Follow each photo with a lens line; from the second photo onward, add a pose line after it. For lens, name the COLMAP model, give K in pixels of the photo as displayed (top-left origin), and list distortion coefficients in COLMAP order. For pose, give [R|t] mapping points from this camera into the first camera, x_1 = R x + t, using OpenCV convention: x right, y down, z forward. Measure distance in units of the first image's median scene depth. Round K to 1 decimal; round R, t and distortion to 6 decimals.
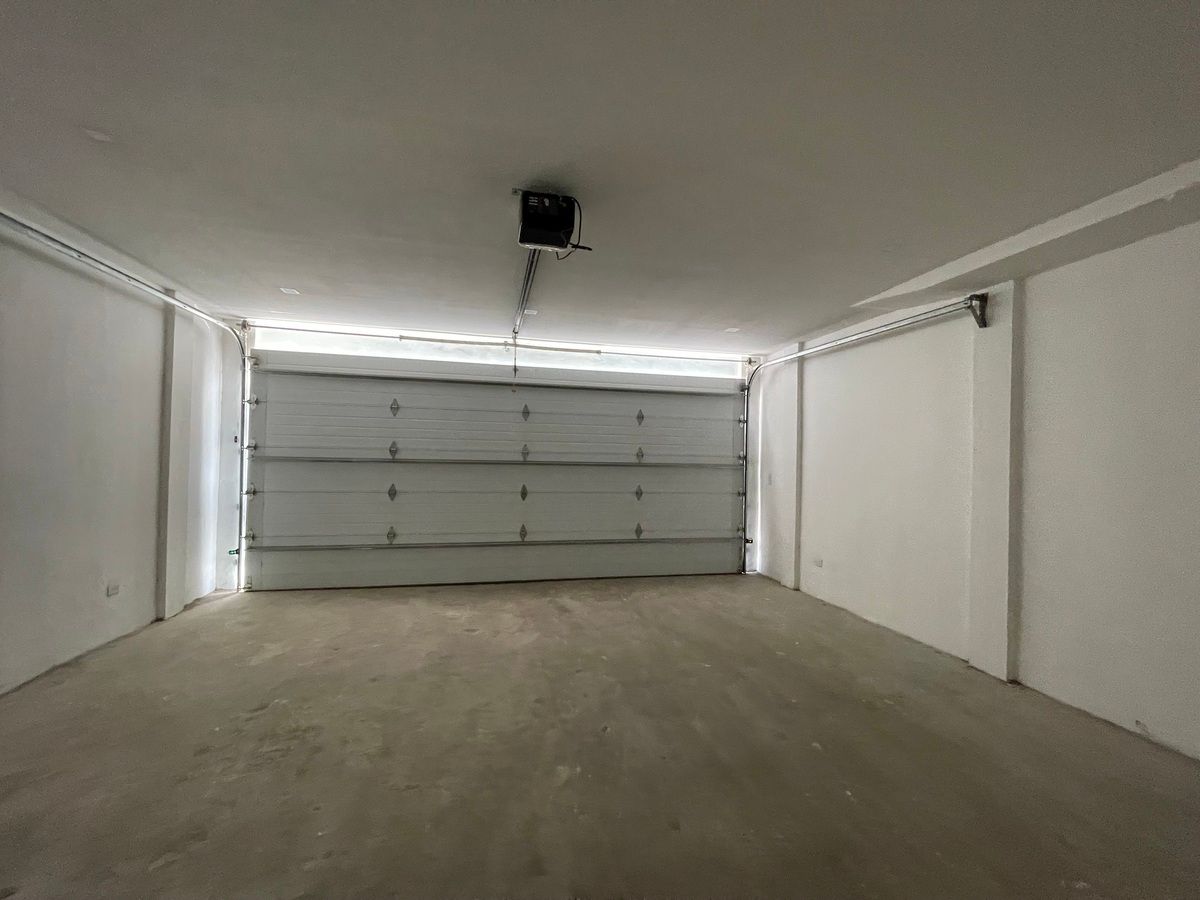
lens RADIAL K [[481.9, 0, 601.5], [0, 481.9, 451.8], [0, 0, 1]] dist [-0.002249, -0.000047]
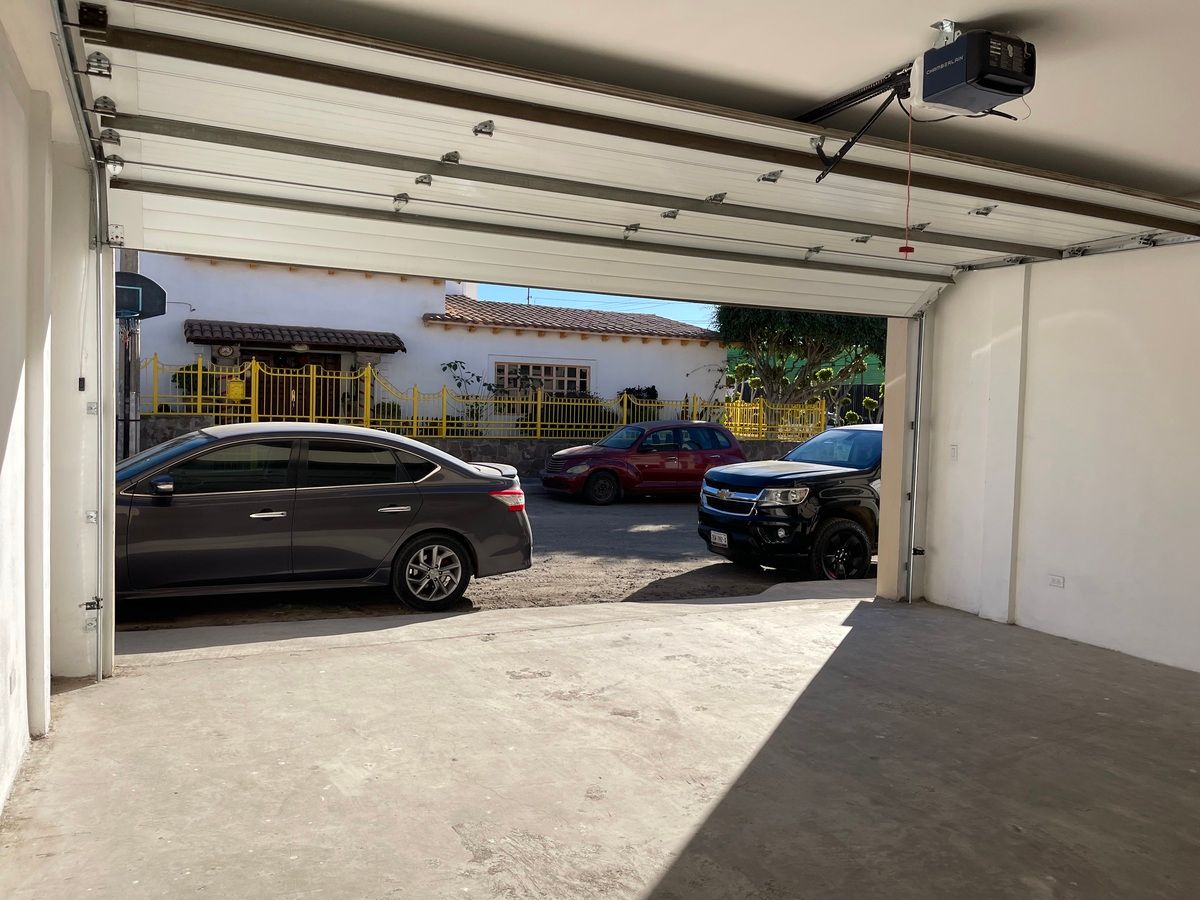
lens RADIAL K [[895.9, 0, 598.5], [0, 895.9, 447.6], [0, 0, 1]] dist [0.015077, 0.003424]
pose [[0.975266, -0.006361, 0.220943, -0.782665], [-0.006860, 0.998233, 0.059022, -0.038834], [-0.220928, -0.059078, 0.973499, -0.088714]]
